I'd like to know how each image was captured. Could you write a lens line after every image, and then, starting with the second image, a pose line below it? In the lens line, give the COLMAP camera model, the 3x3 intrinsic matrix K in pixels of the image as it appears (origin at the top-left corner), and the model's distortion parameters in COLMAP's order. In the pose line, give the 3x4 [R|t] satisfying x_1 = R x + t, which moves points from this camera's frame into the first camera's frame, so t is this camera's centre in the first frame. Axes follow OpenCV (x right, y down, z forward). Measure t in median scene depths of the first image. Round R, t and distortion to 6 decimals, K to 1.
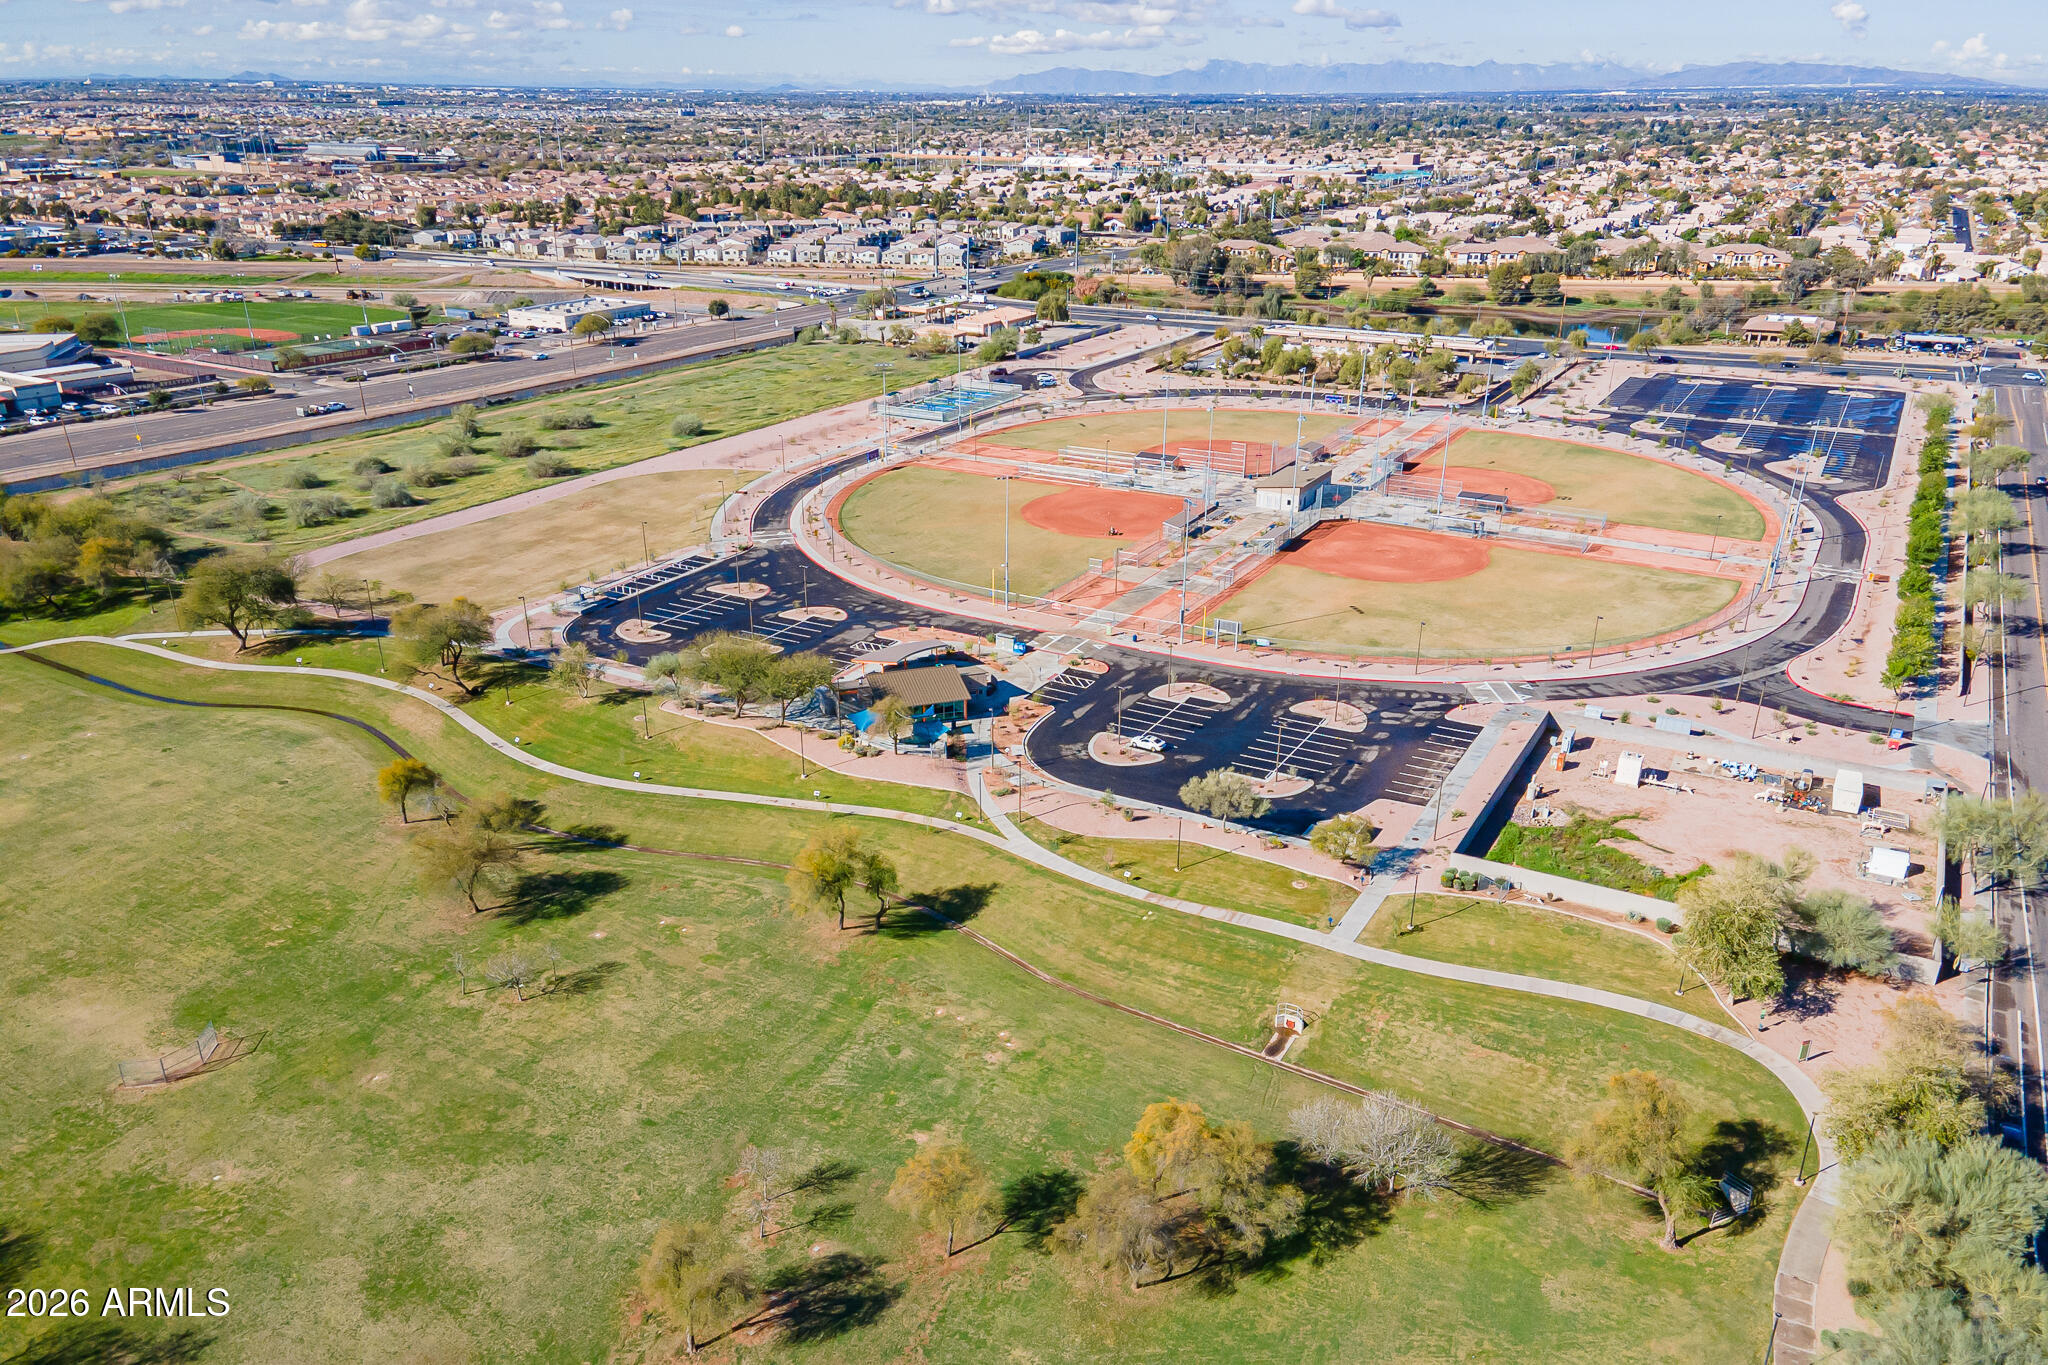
lens RADIAL K [[1474.3, 0, 1024.0], [0, 1474.3, 682.5], [0, 0, 1]] dist [0.042015, 0.007643]
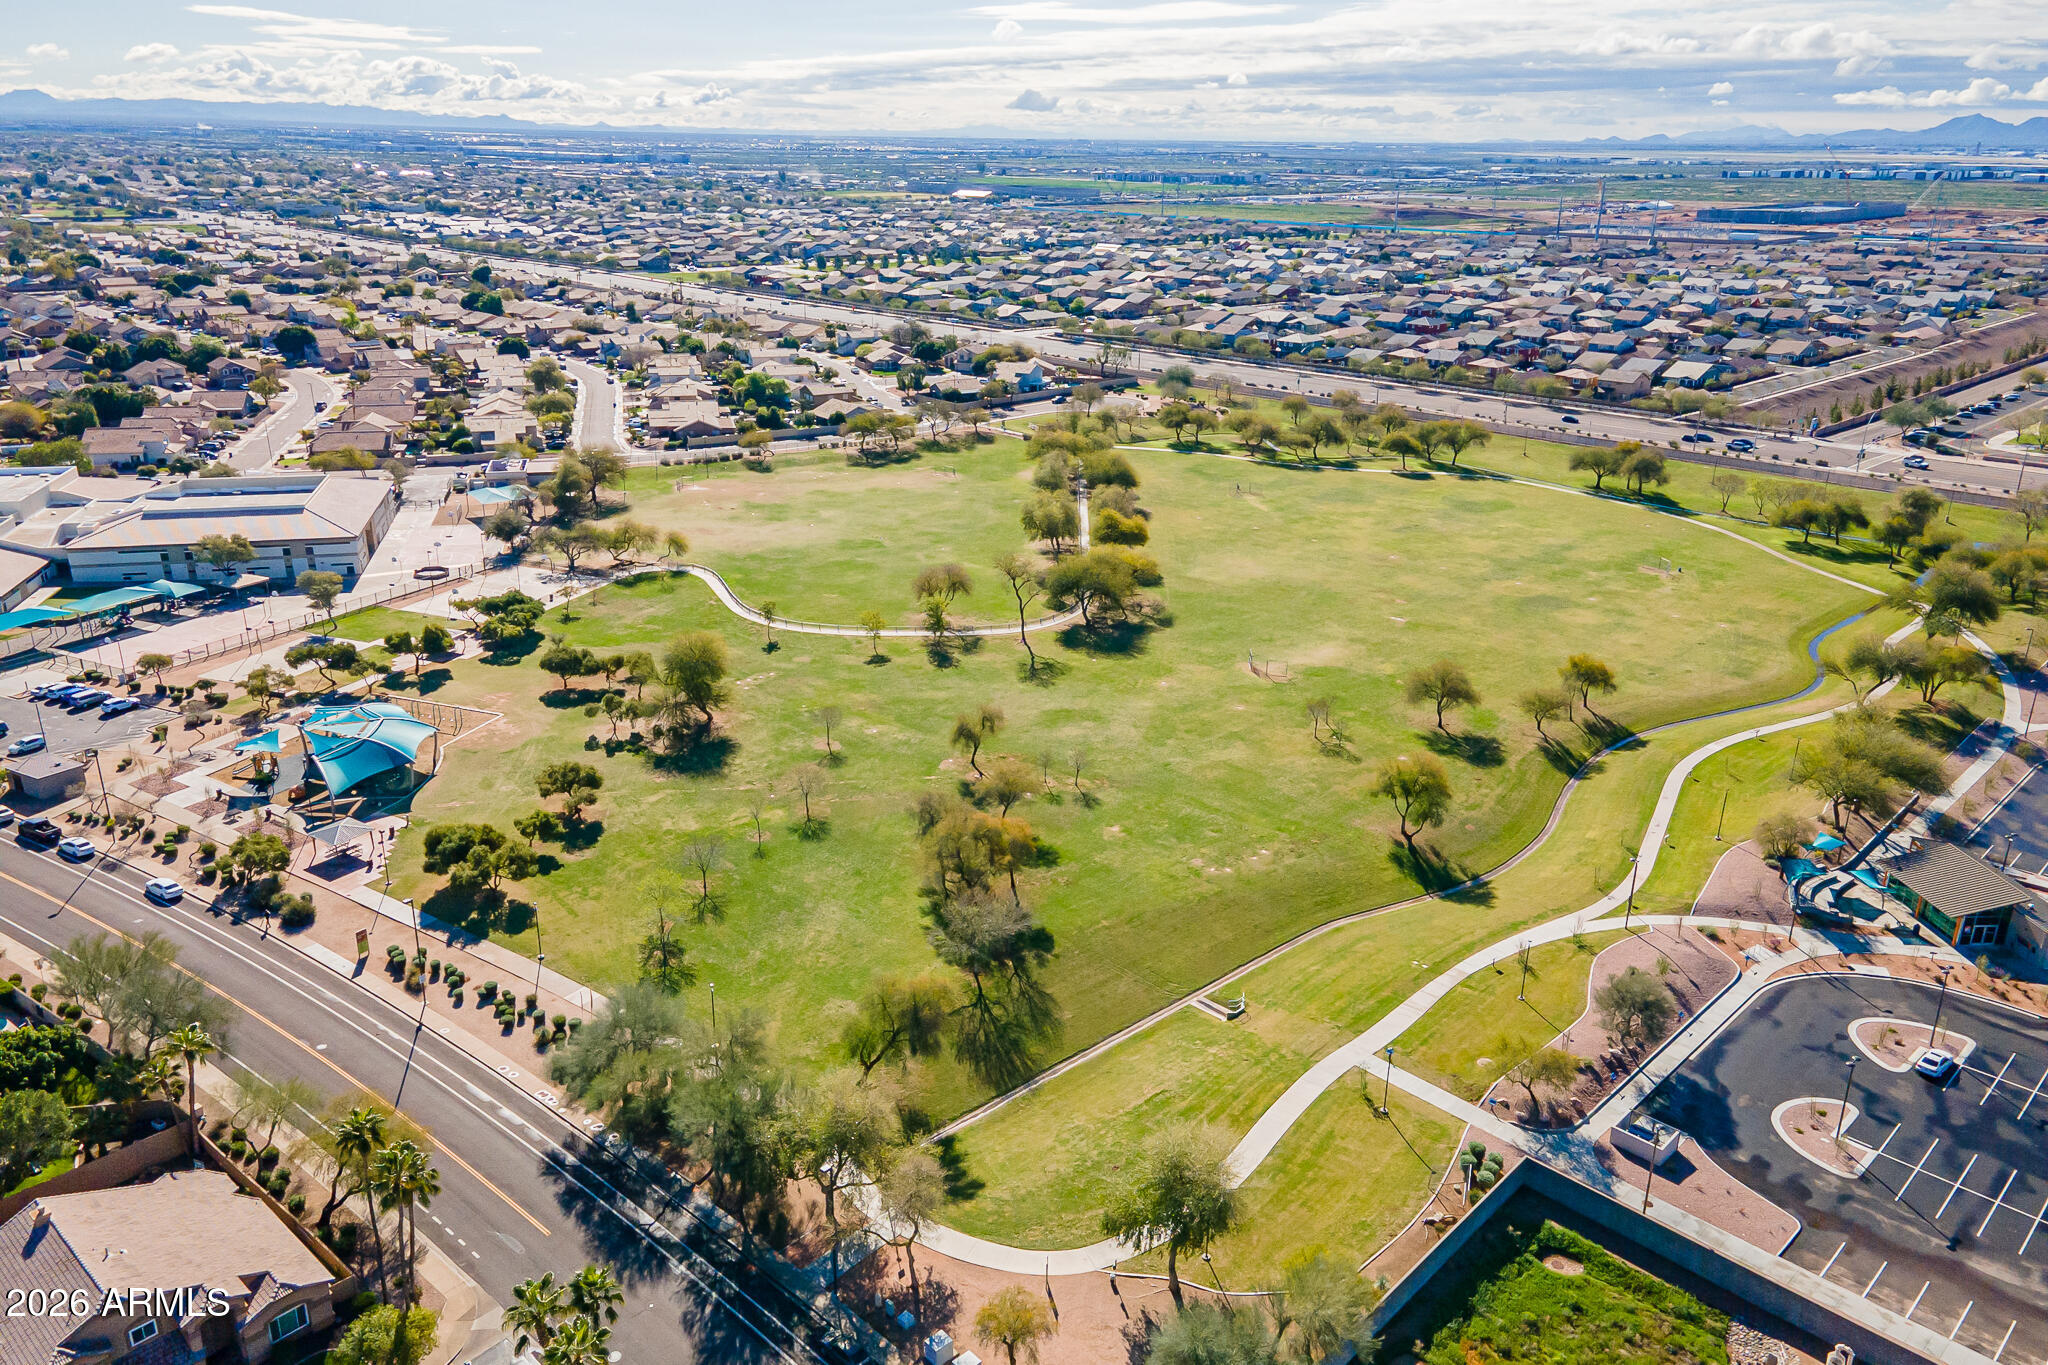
lens RADIAL K [[1474.3, 0, 1024.0], [0, 1474.3, 682.5], [0, 0, 1]] dist [0.042015, 0.007643]
pose [[-0.245995, 0.327680, -0.912202, 0.848889], [-0.374335, 0.835986, 0.401249, -0.251831], [0.894069, 0.440175, -0.082986, 0.668435]]
